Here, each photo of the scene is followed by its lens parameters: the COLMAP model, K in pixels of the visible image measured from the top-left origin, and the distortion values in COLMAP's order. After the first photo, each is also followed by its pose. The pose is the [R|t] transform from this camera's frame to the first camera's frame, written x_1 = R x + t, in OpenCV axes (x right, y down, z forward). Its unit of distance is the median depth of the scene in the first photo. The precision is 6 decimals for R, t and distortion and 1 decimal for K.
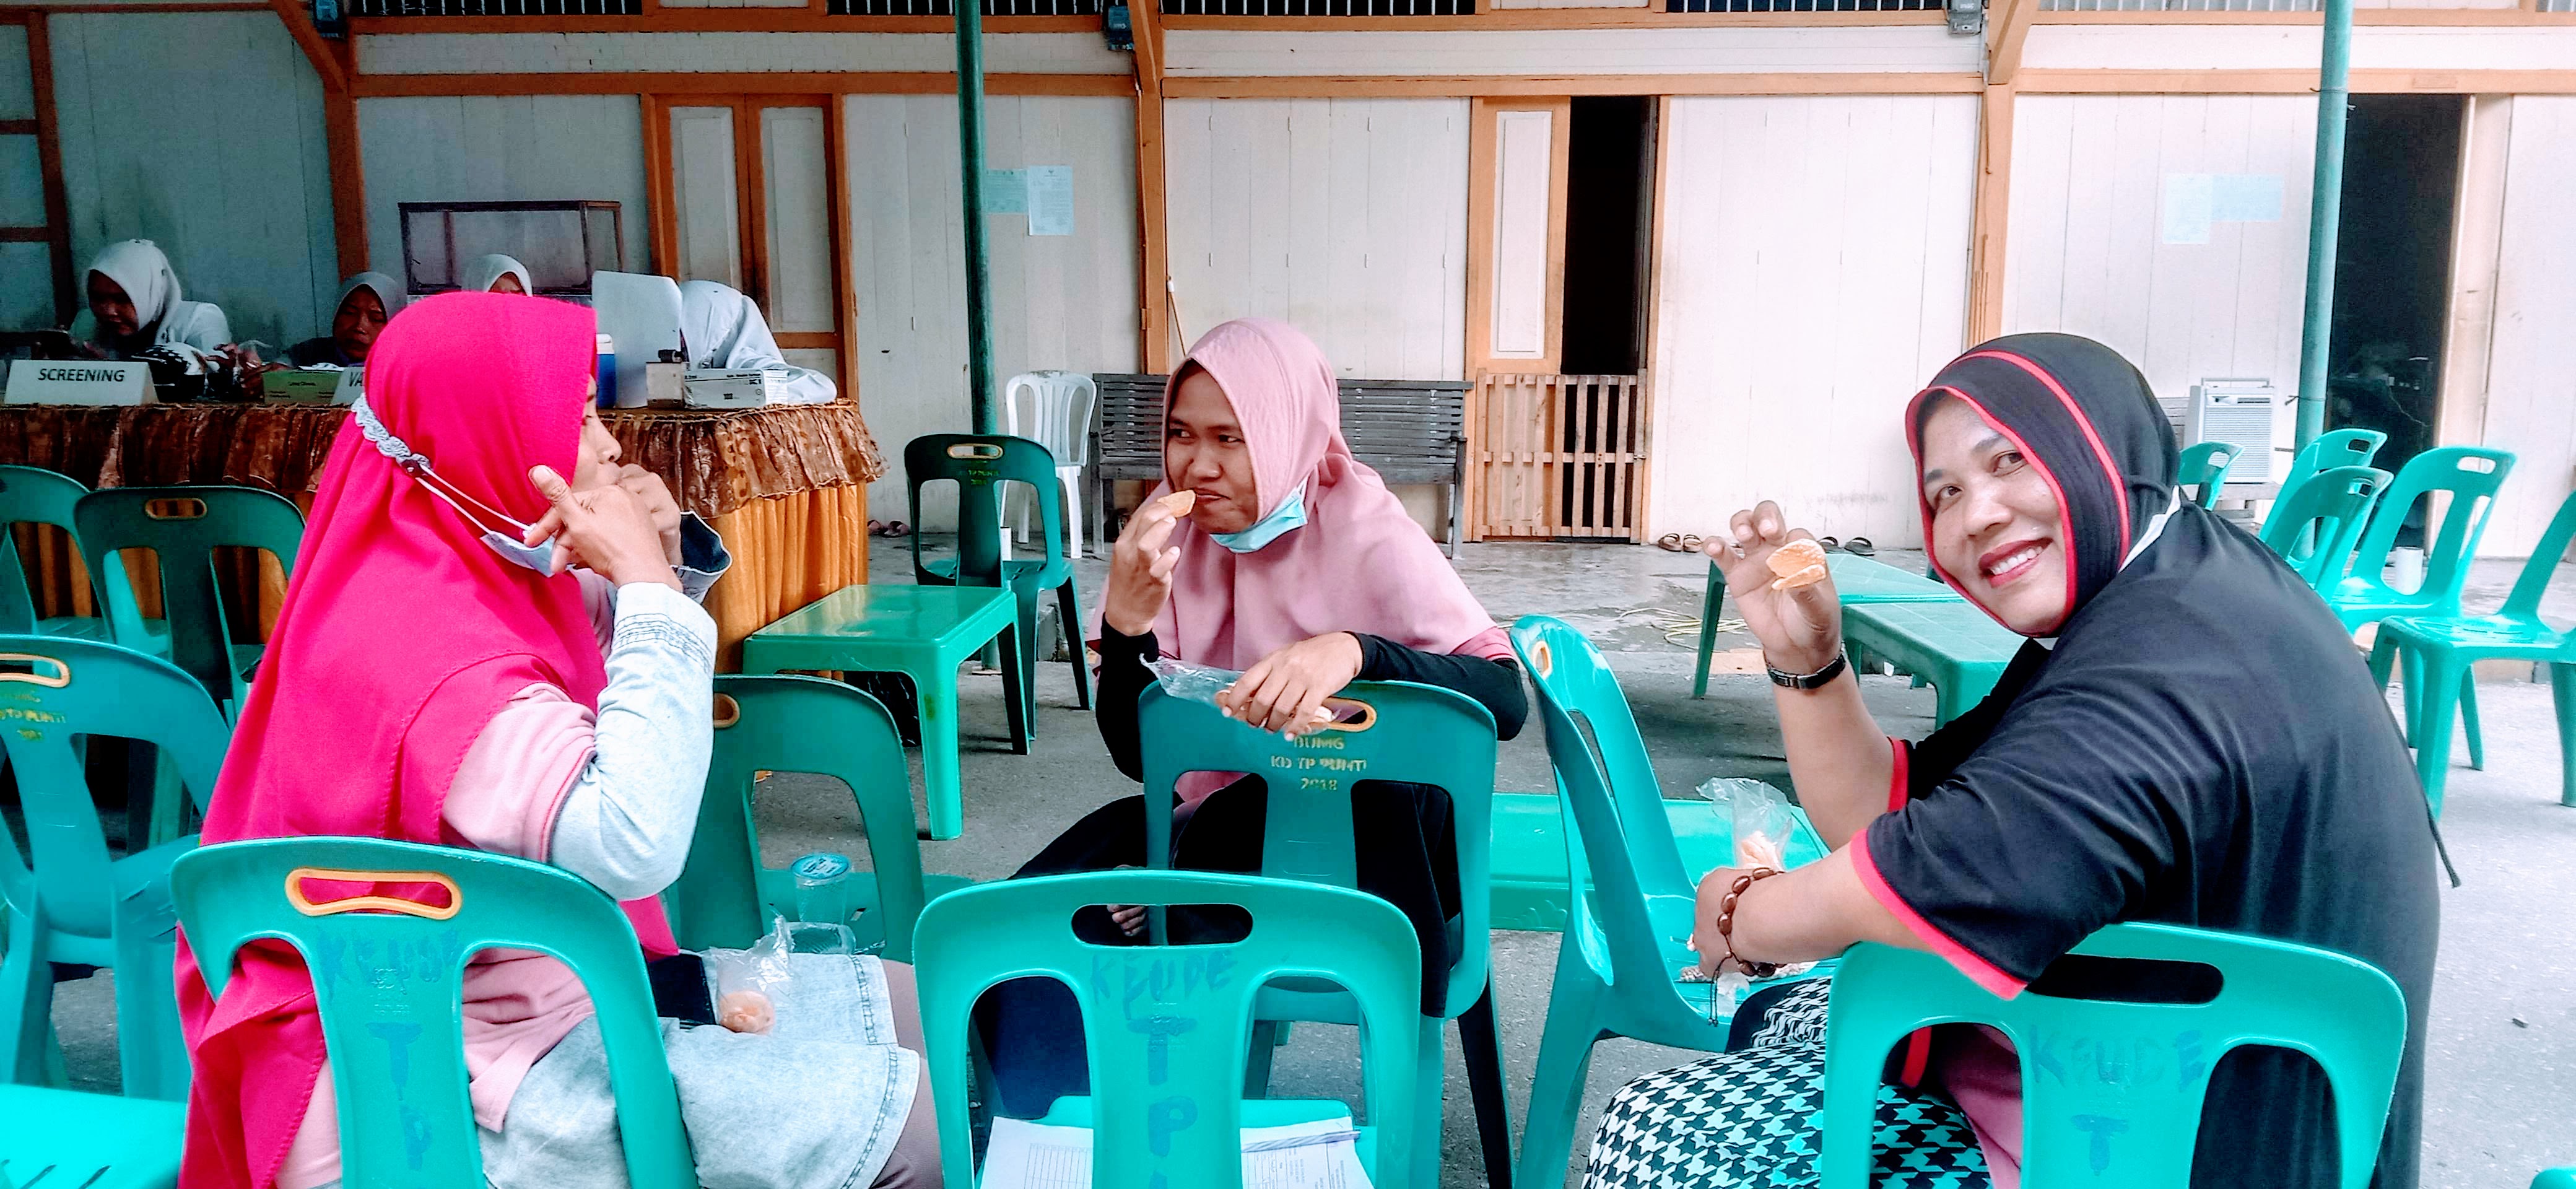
lens RADIAL K [[2001.0, 0, 1288.0], [0, 2001.0, 594.5], [0, 0, 1]] dist [-0.033509, 0.004839]
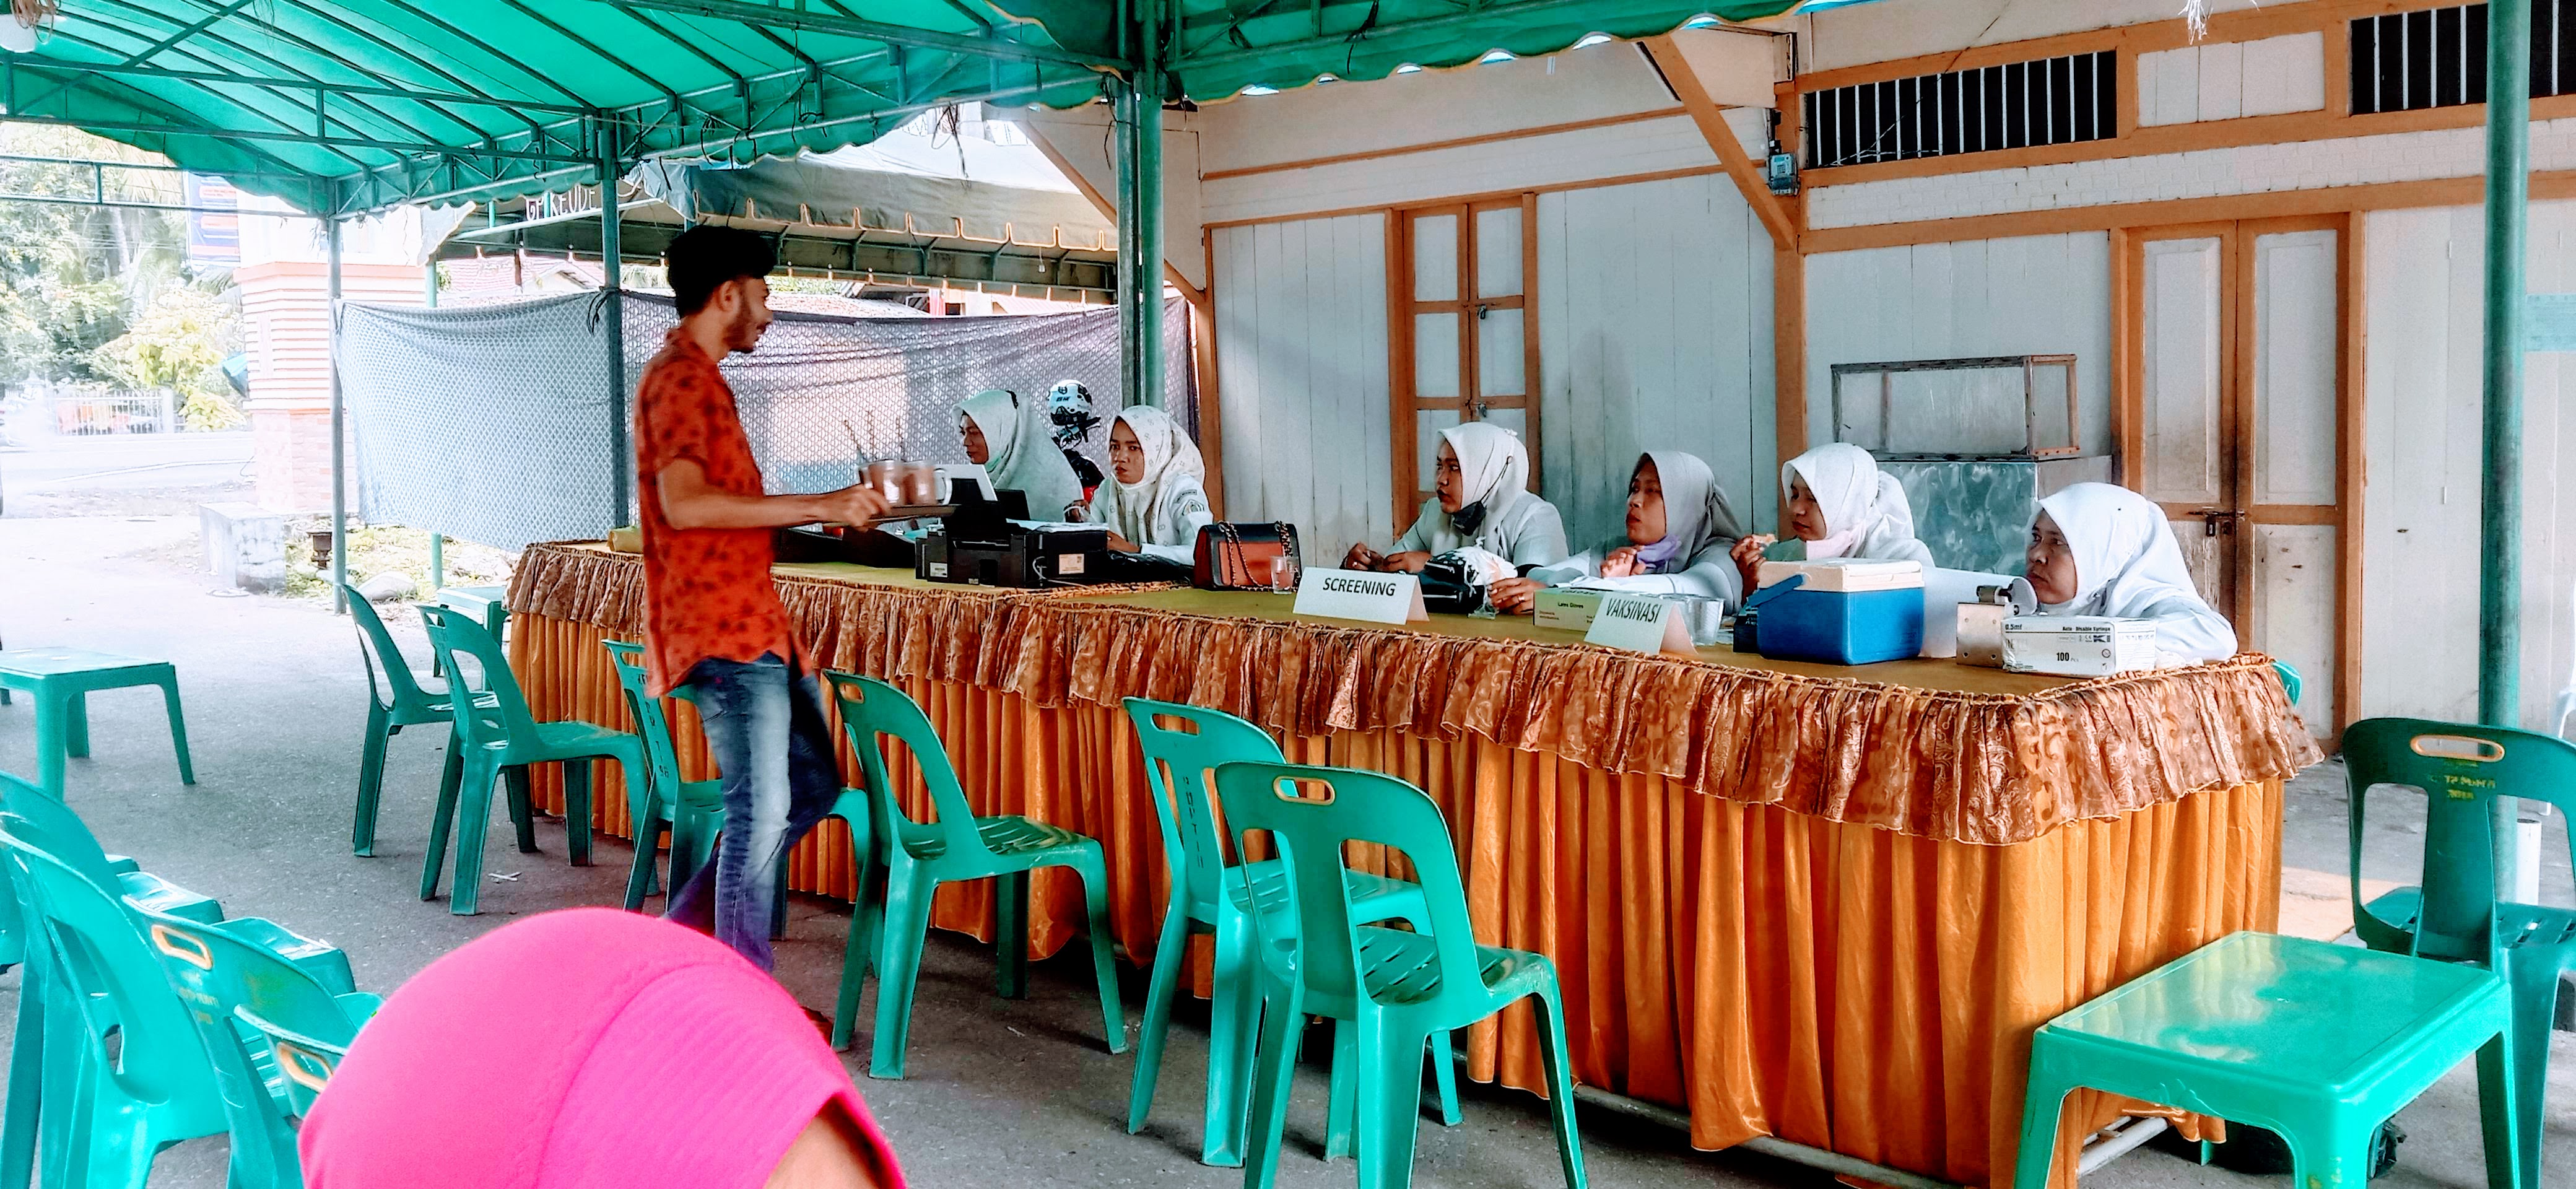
lens RADIAL K [[2001.0, 0, 1288.0], [0, 2001.0, 594.5], [0, 0, 1]] dist [-0.033509, 0.004839]
pose [[0.742959, 0.041437, -0.668053, -0.006791], [-0.085208, 0.995817, -0.032995, -0.039682], [0.663891, 0.081438, 0.743382, 0.153855]]
